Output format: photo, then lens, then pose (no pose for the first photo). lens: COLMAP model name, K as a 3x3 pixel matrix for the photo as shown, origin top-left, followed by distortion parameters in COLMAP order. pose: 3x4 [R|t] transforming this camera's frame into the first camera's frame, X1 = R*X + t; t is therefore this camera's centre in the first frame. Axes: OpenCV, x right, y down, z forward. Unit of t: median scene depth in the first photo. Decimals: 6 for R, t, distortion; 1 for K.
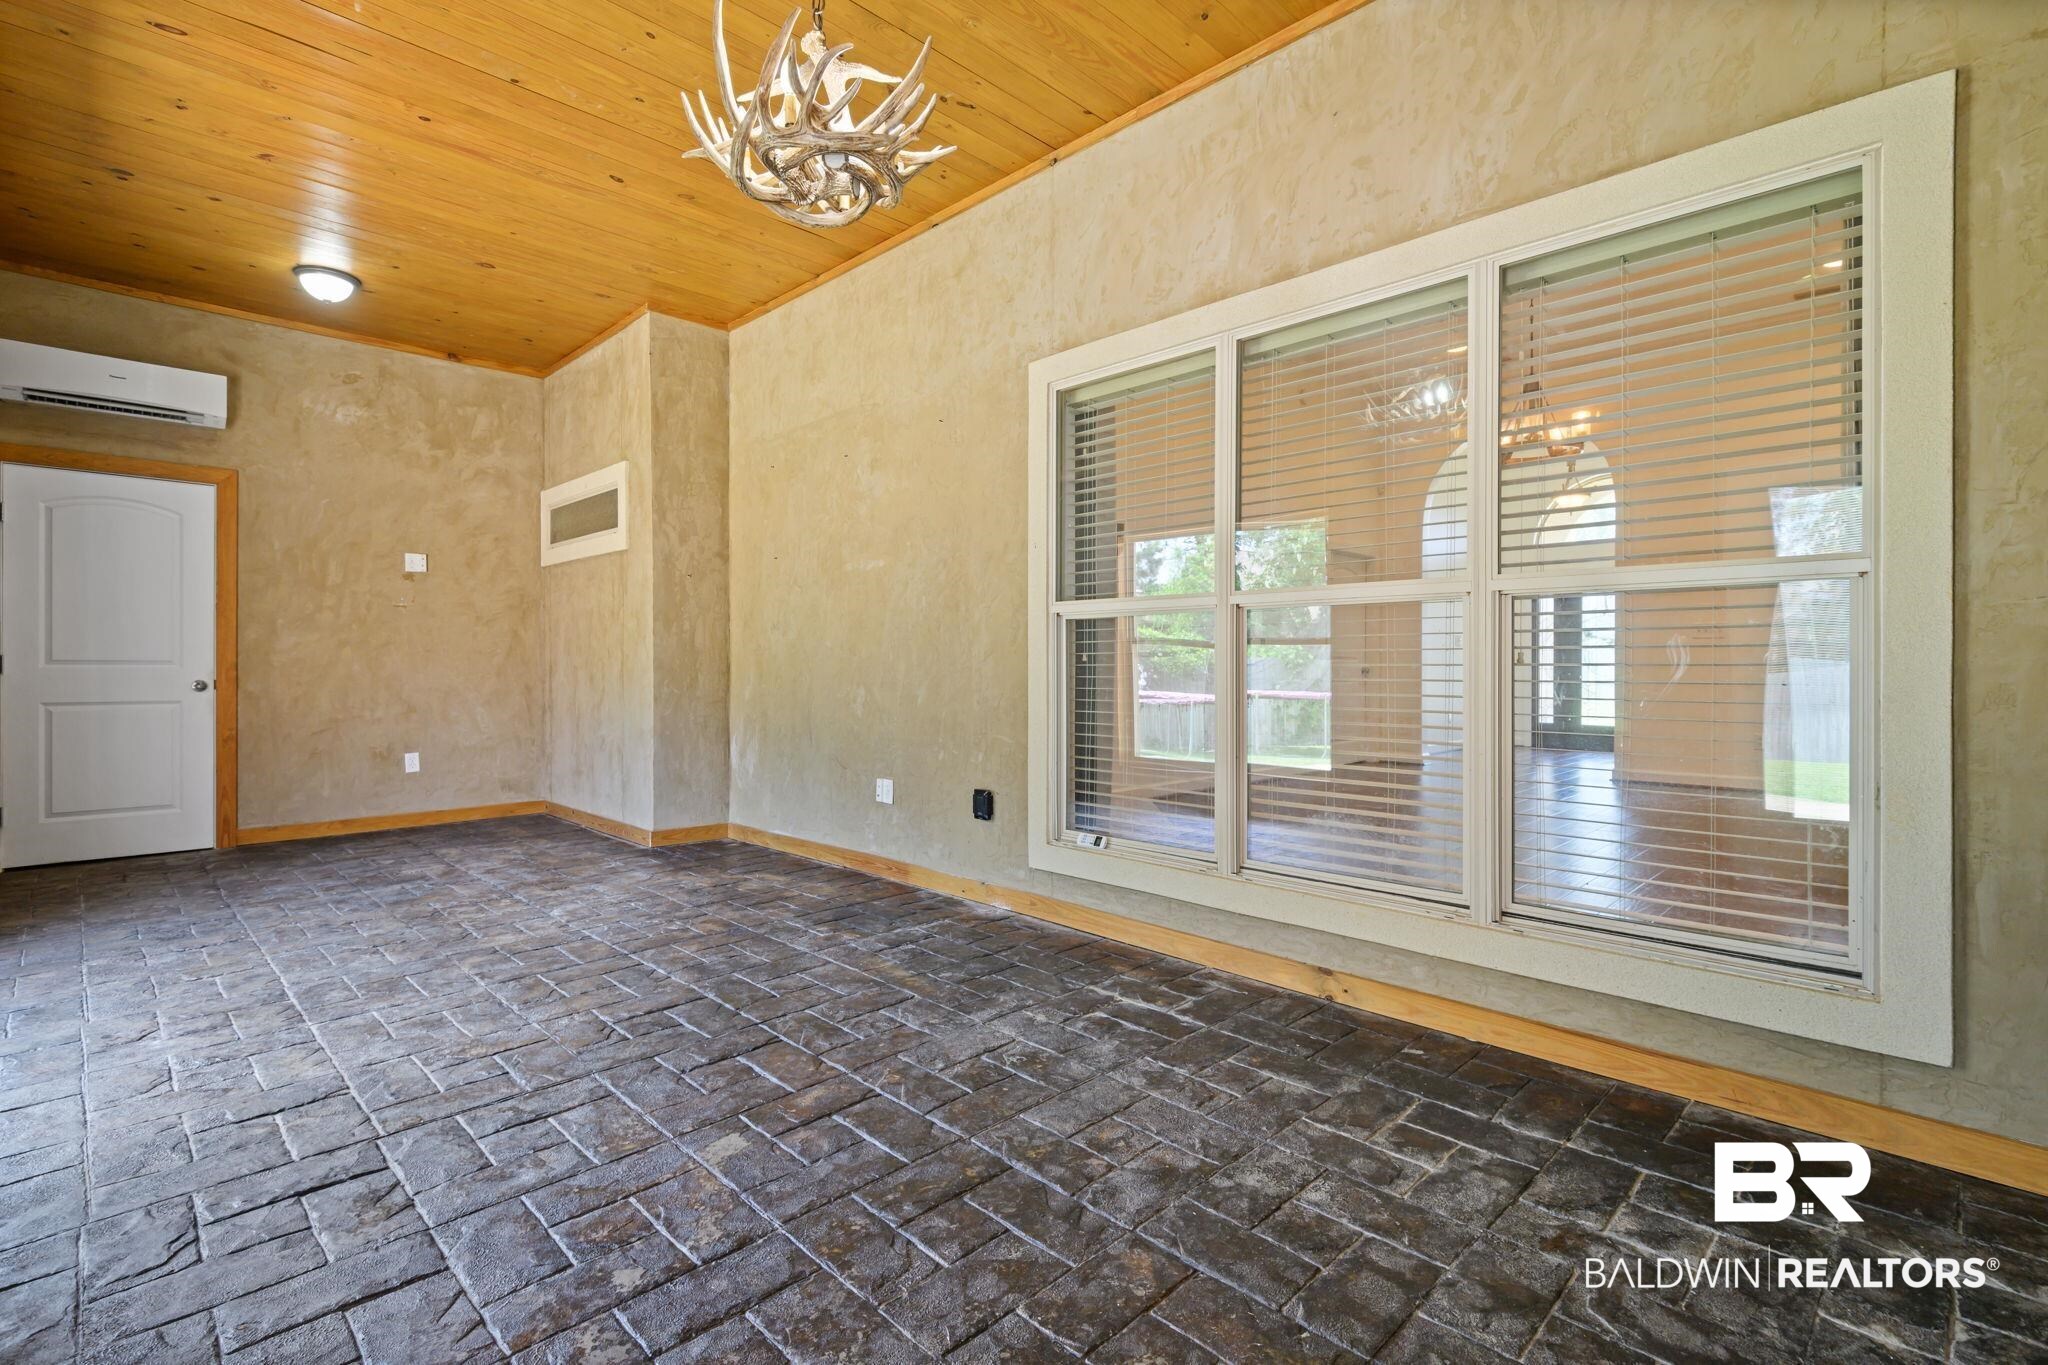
lens RADIAL K [[951.6, 0, 1035.6], [0, 951.6, 677.3], [0, 0, 1]] dist [0.009356, 0.000490]
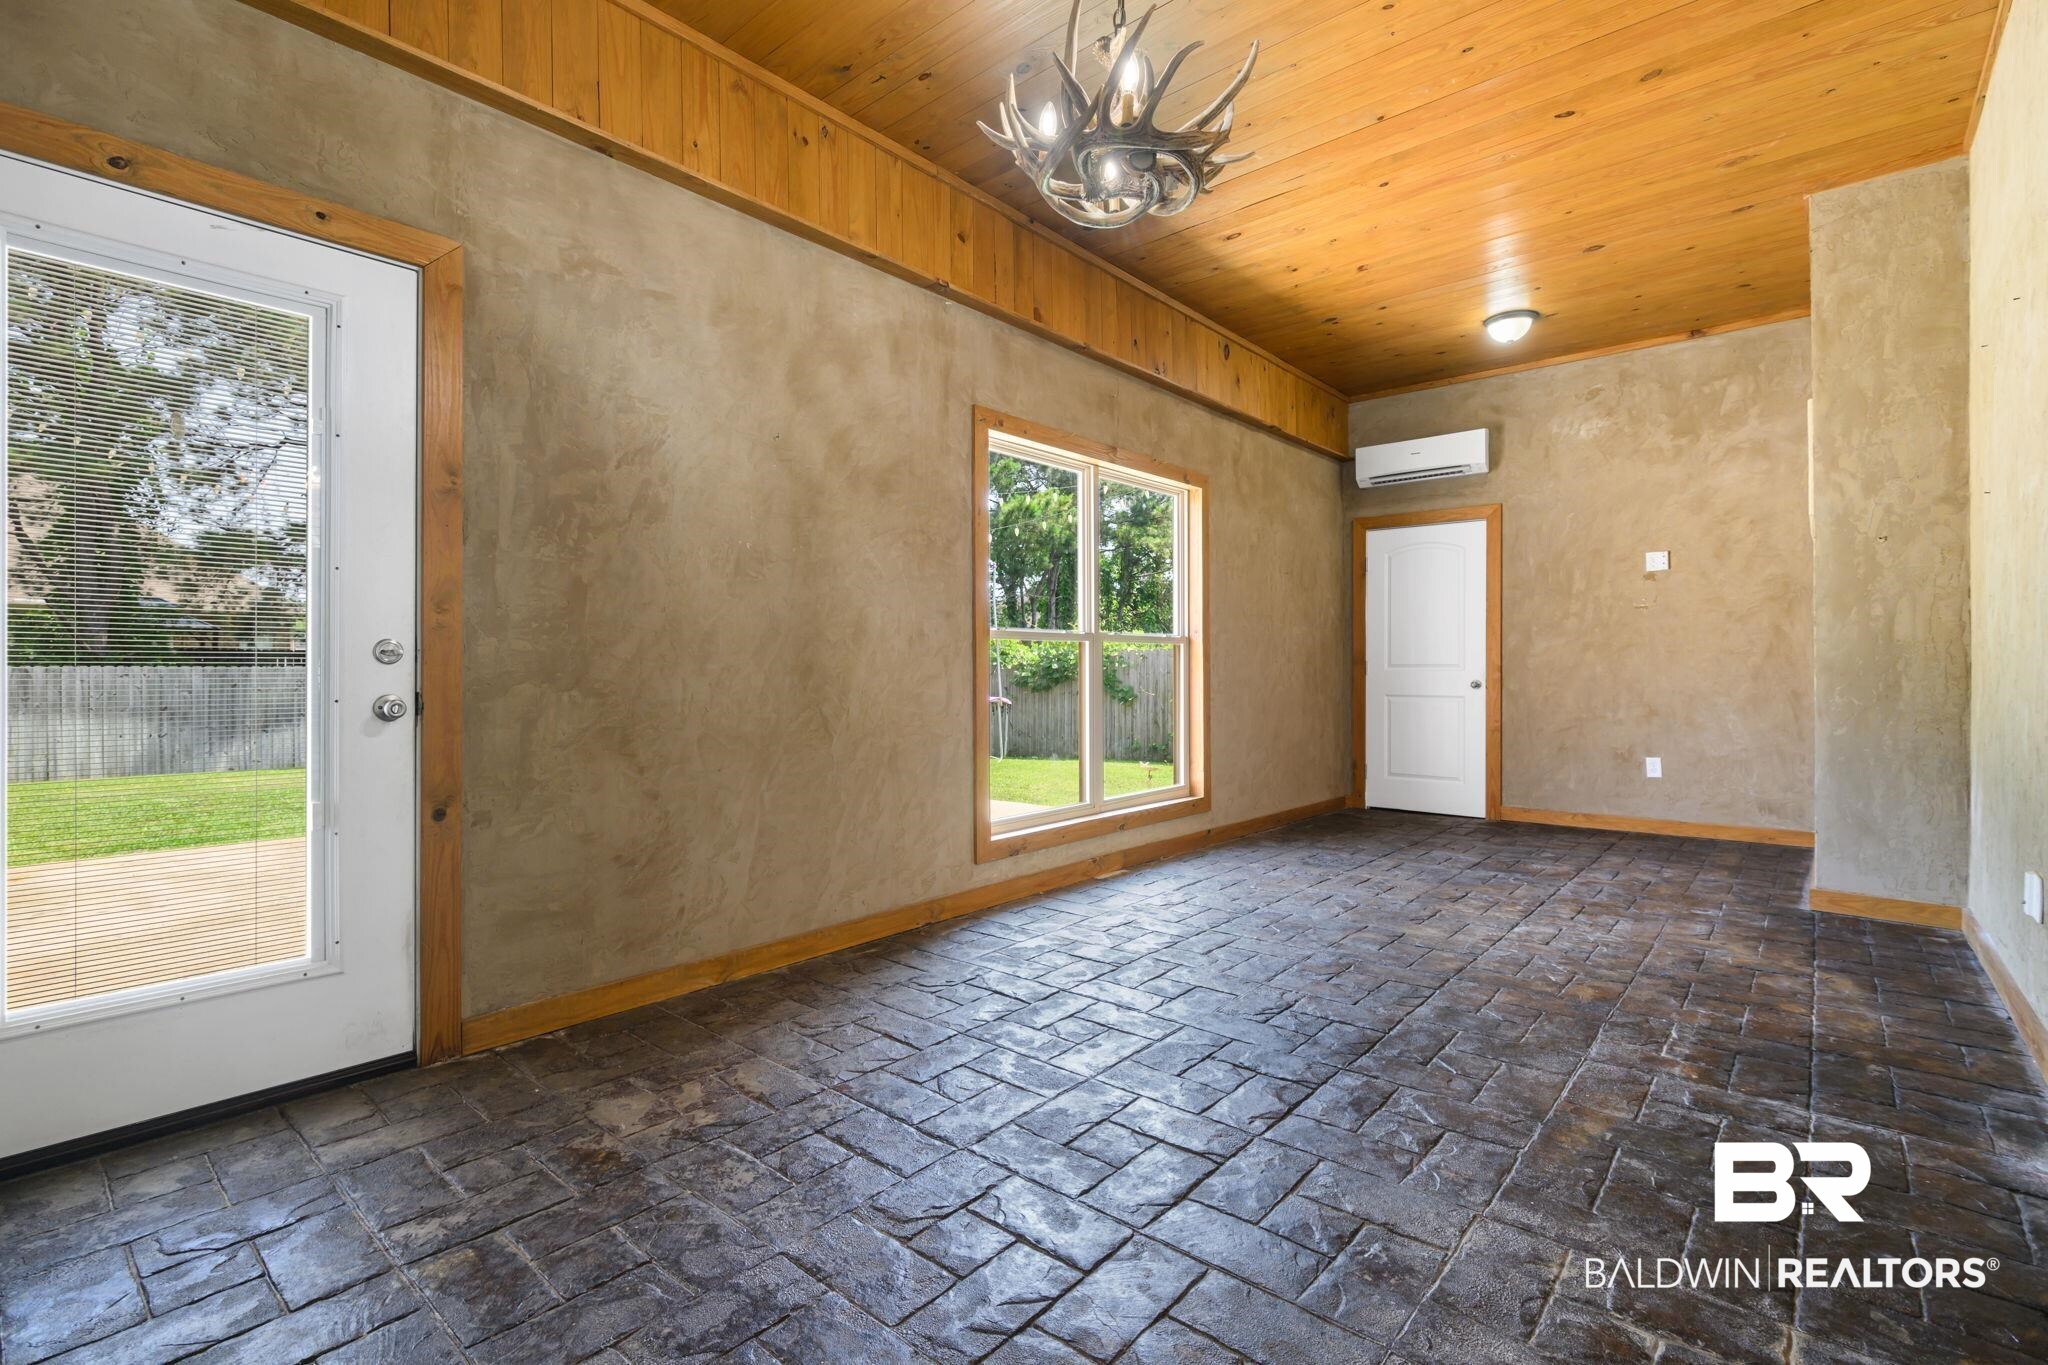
lens RADIAL K [[951.6, 0, 1033.9], [0, 951.6, 670.6], [0, 0, 1]] dist [0.009356, 0.000490]
pose [[0.074166, 0.001232, -0.997245, 0.285109], [-0.009669, 0.999953, 0.000516, -0.003737], [0.997199, 0.009604, 0.074174, 0.317692]]
